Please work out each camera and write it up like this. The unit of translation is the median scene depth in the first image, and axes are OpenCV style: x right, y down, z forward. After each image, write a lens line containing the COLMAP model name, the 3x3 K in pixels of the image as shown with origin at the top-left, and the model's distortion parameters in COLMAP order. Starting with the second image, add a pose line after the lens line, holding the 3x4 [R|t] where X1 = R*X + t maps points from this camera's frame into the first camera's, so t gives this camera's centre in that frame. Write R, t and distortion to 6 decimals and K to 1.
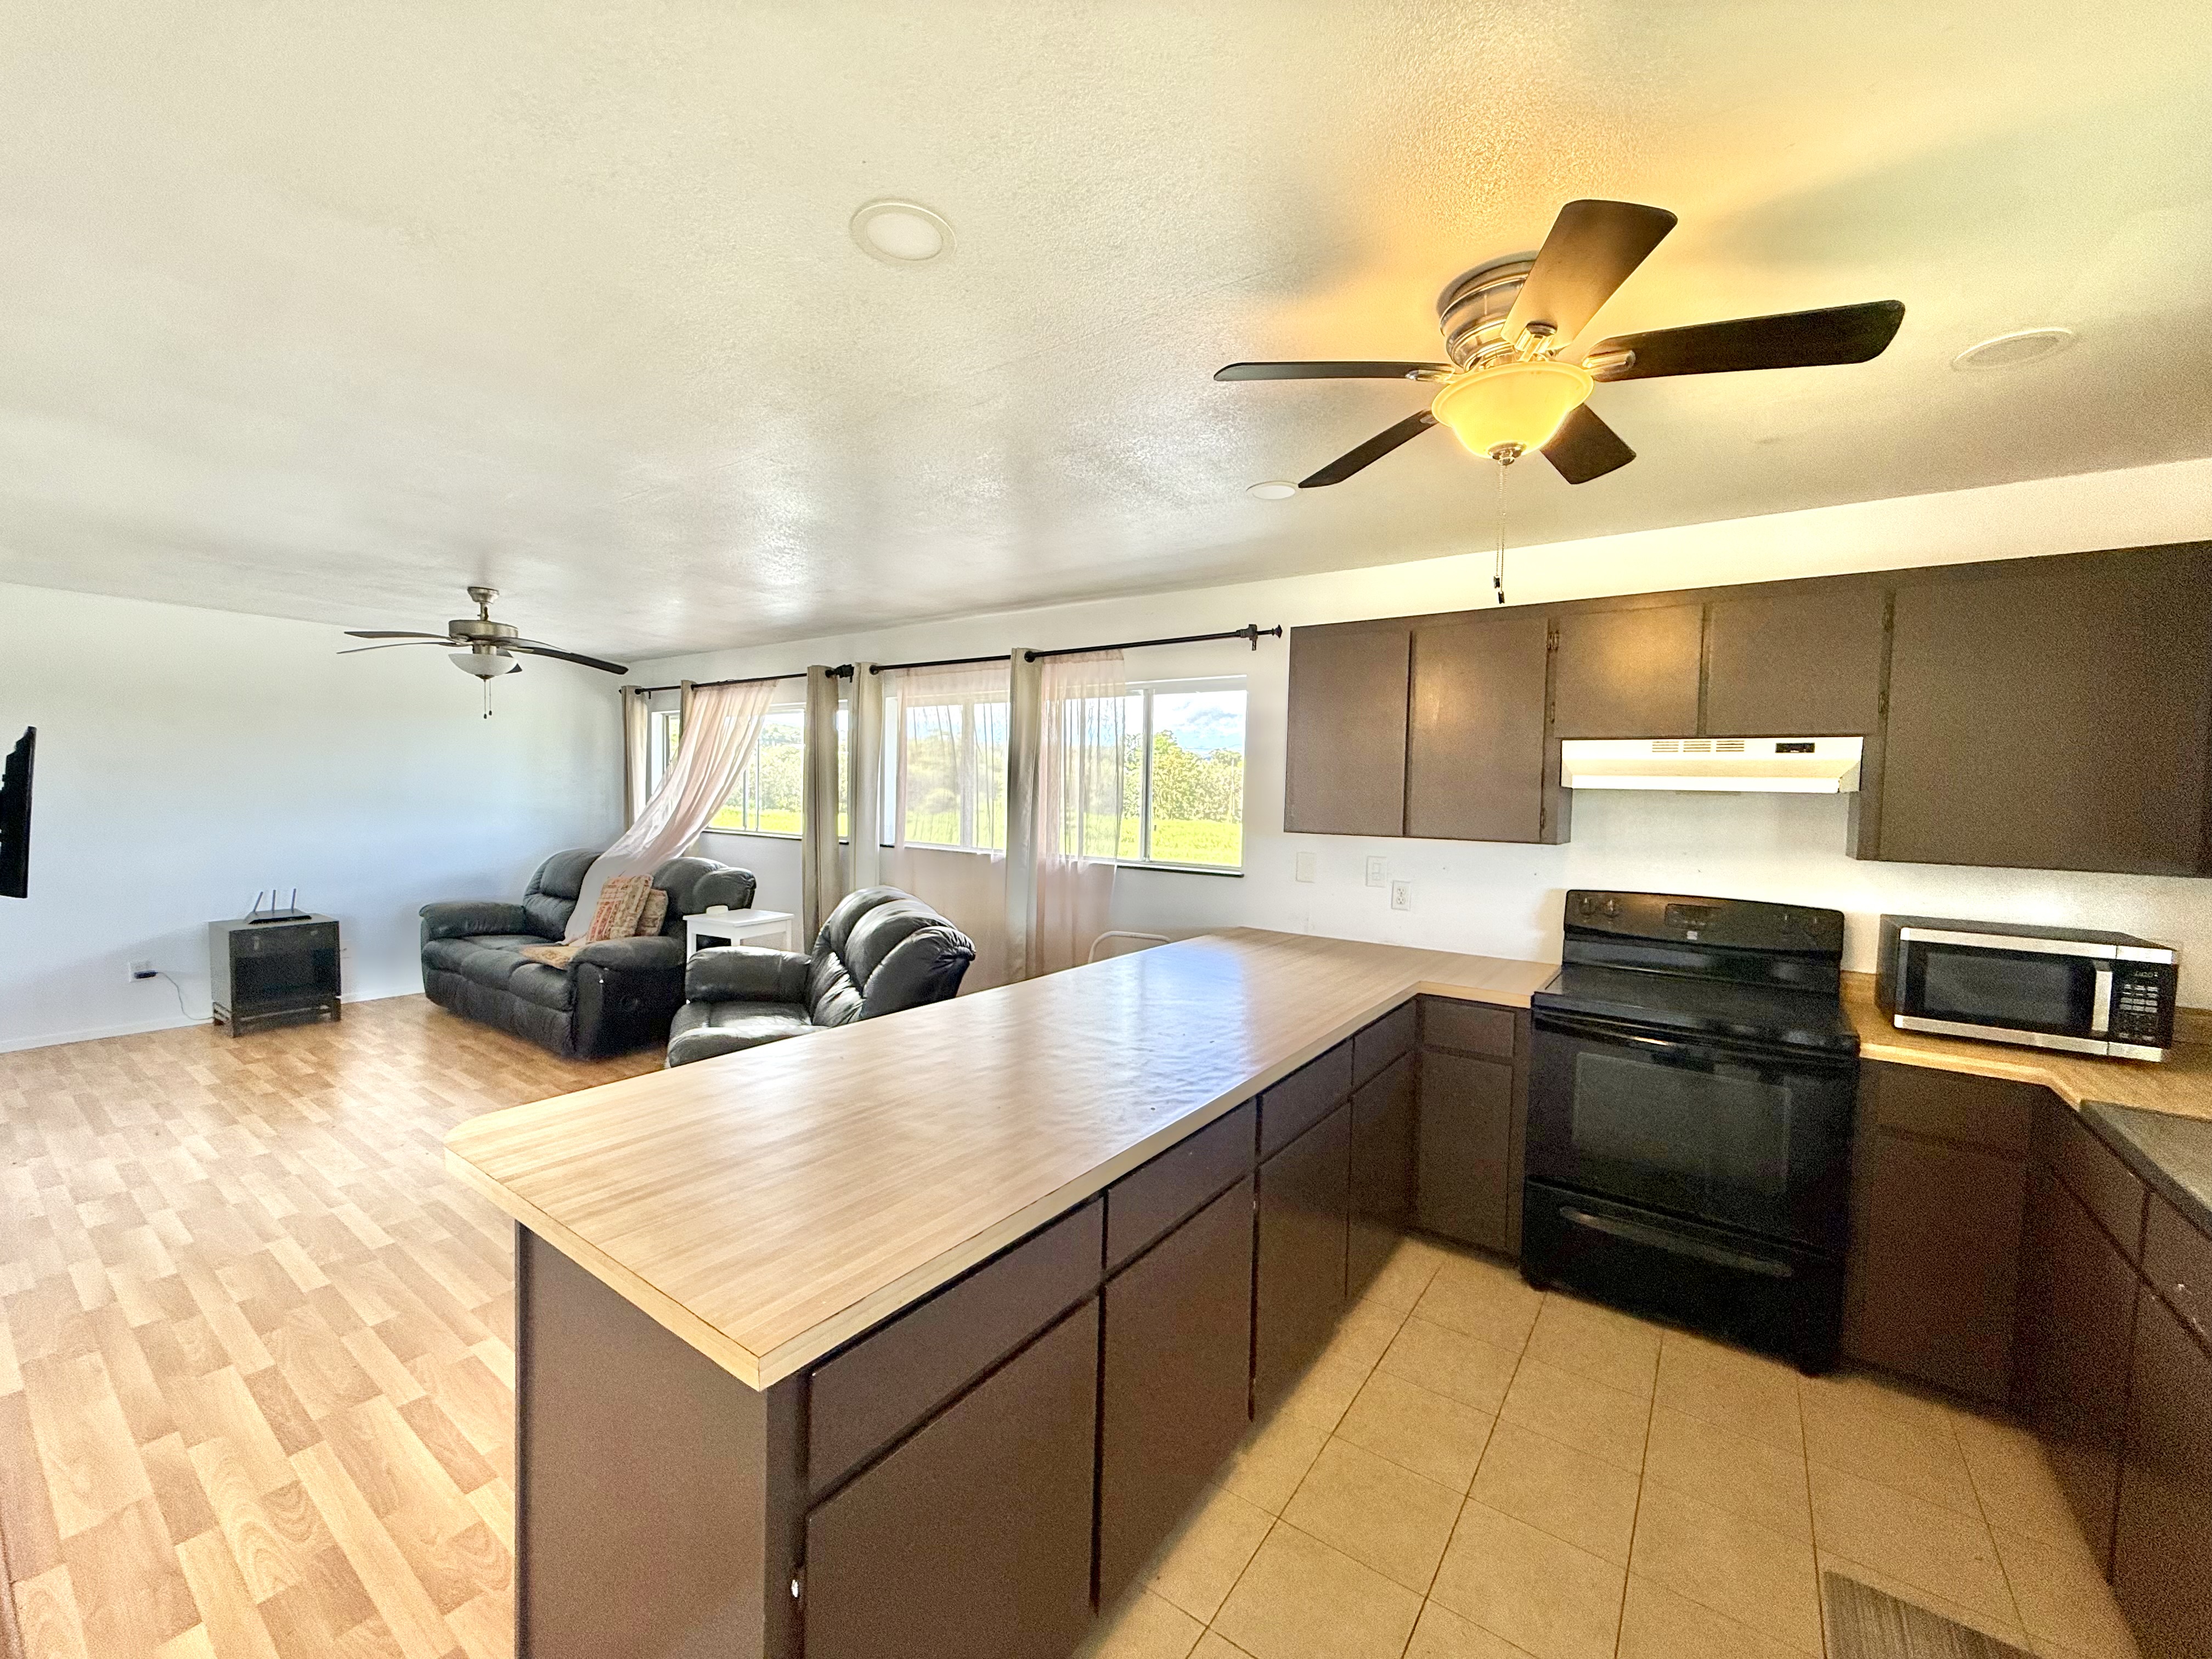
lens RADIAL K [[881.2, 0, 1100.6], [0, 881.2, 831.9], [0, 0, 1]] dist [-0.002391, 0.000621]
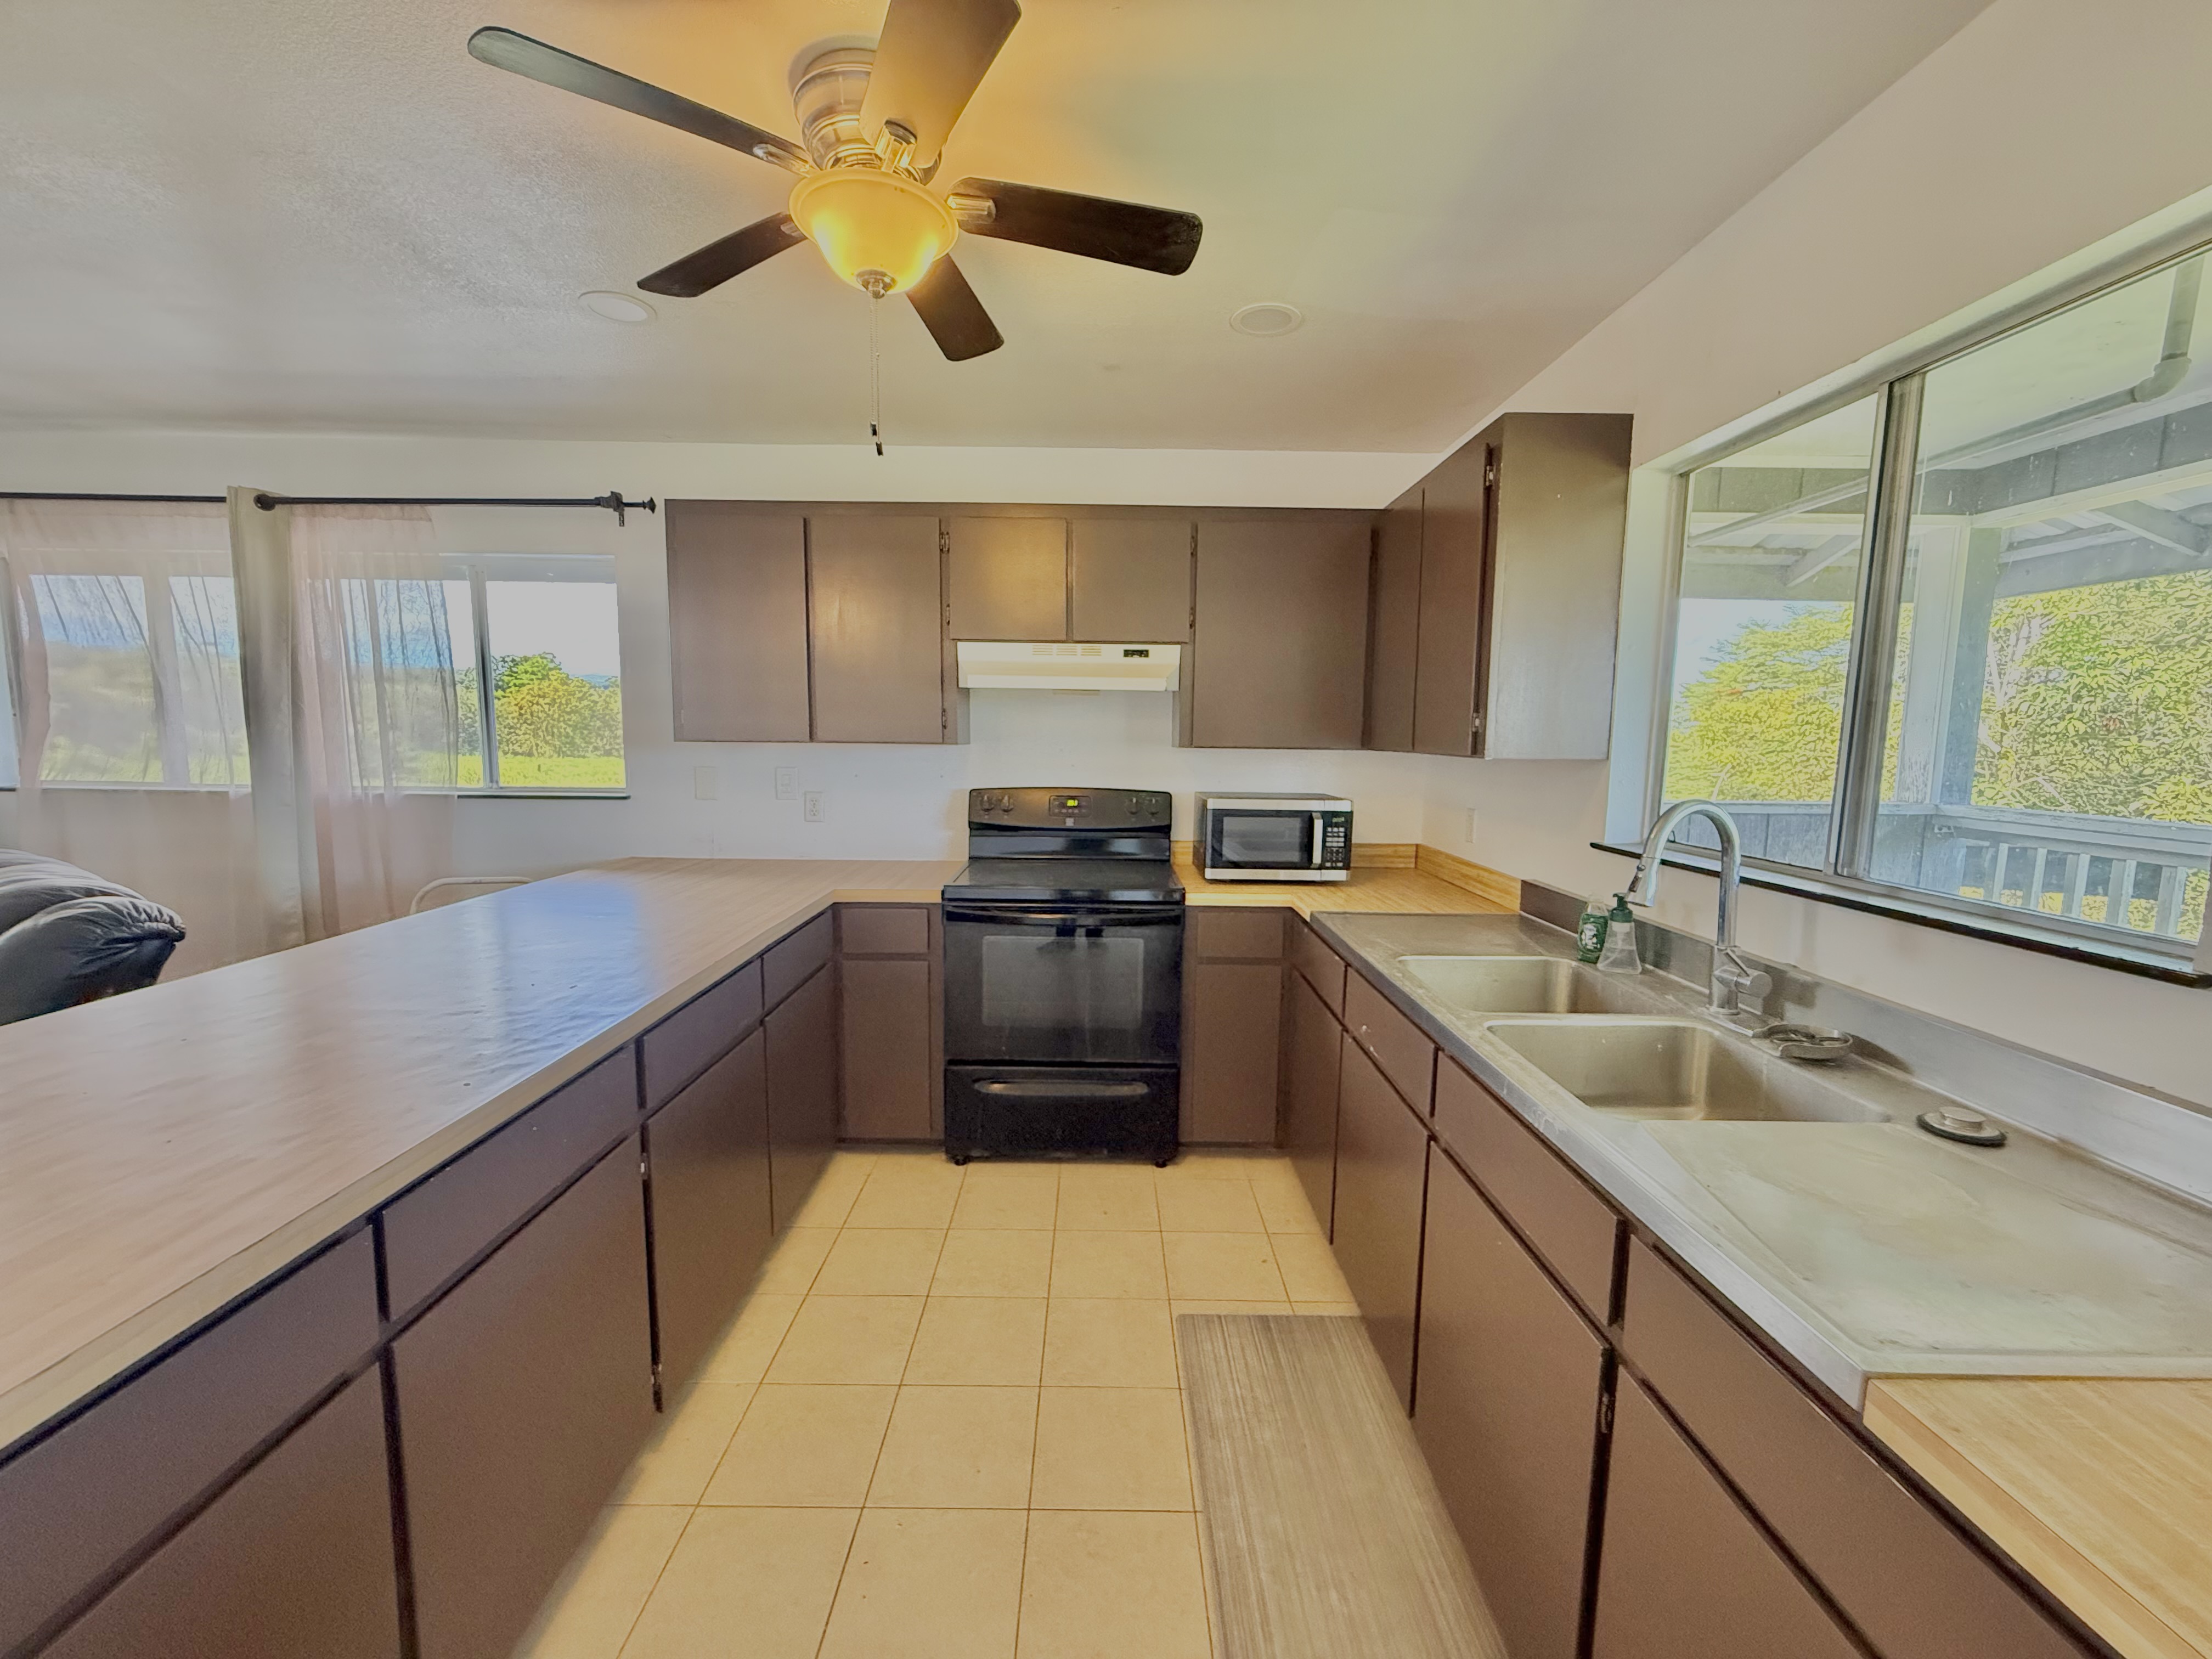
lens RADIAL K [[881.2, 0, 1101.3], [0, 881.2, 833.2], [0, 0, 1]] dist [-0.002391, 0.000621]
pose [[0.809008, -0.078728, 0.582502, 0.087485], [0.033521, 0.995556, 0.088000, 0.066122], [-0.586841, -0.051667, 0.808052, 0.119105]]
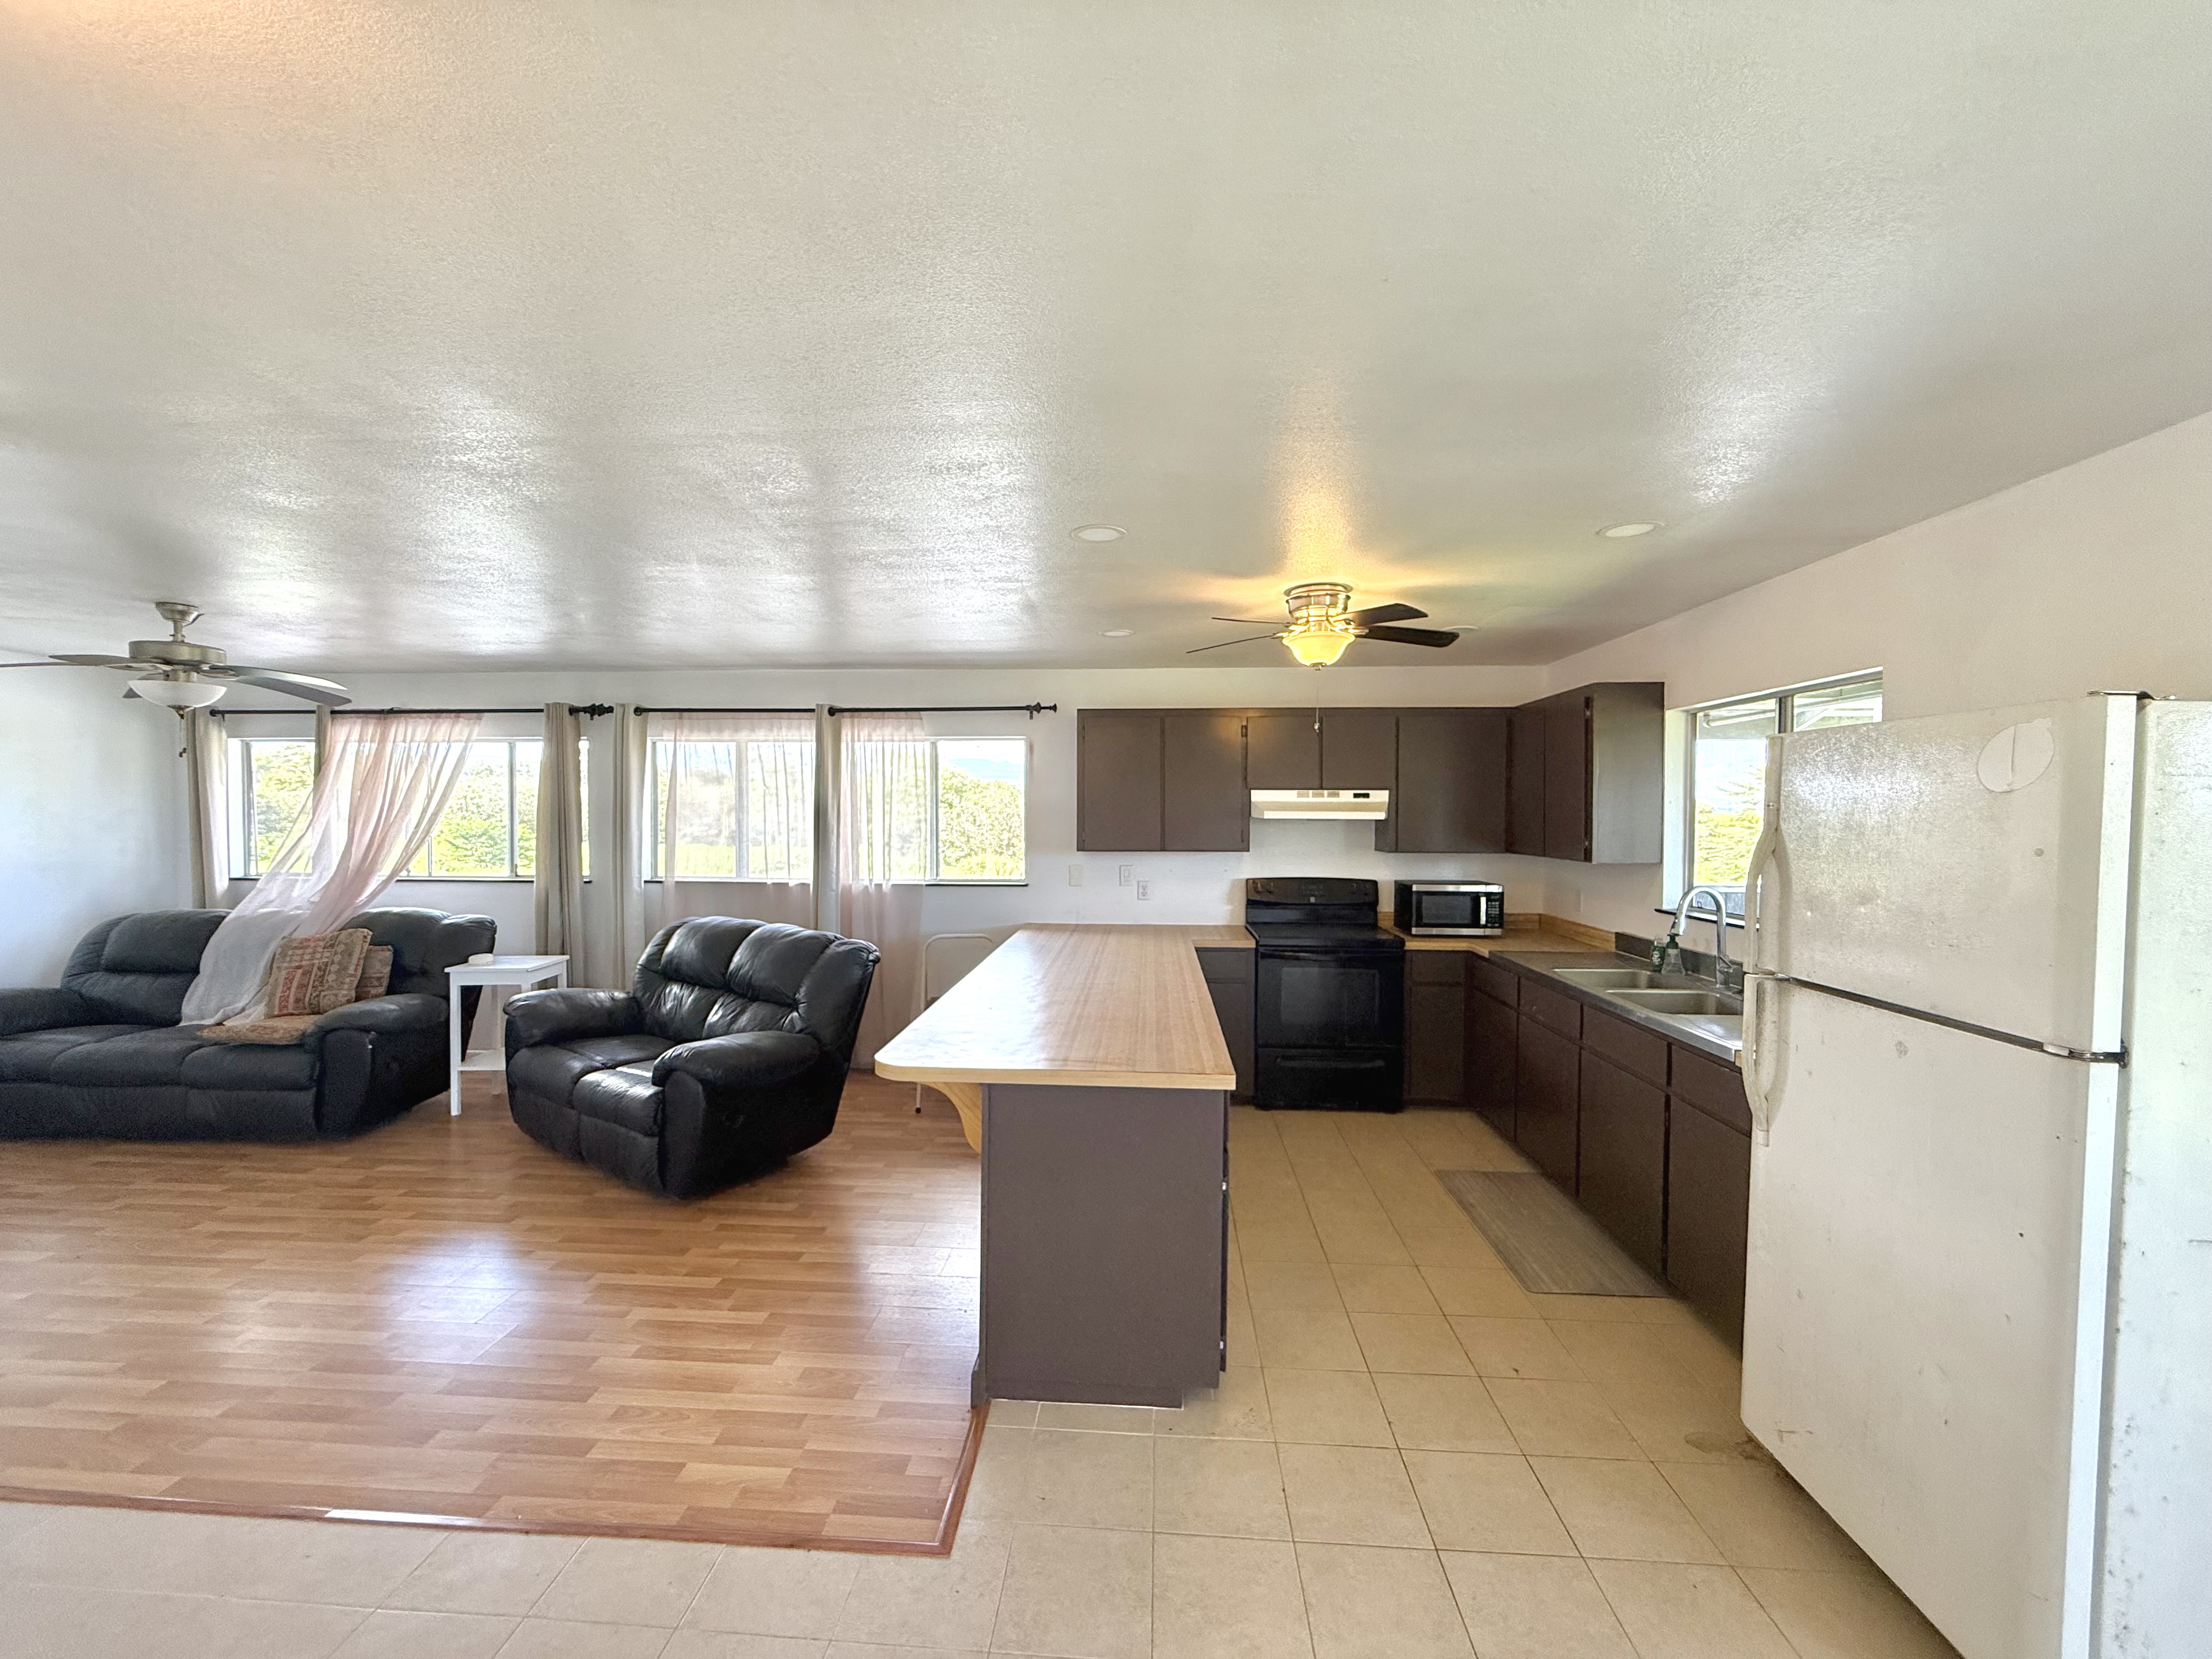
lens RADIAL K [[881.2, 0, 1101.2], [0, 881.2, 833.1], [0, 0, 1]] dist [-0.002391, 0.000621]
pose [[0.847281, -0.031408, 0.530216, -1.220816], [0.041704, 0.999102, -0.007460, -0.040457], [-0.529506, 0.028433, 0.847830, -0.550220]]
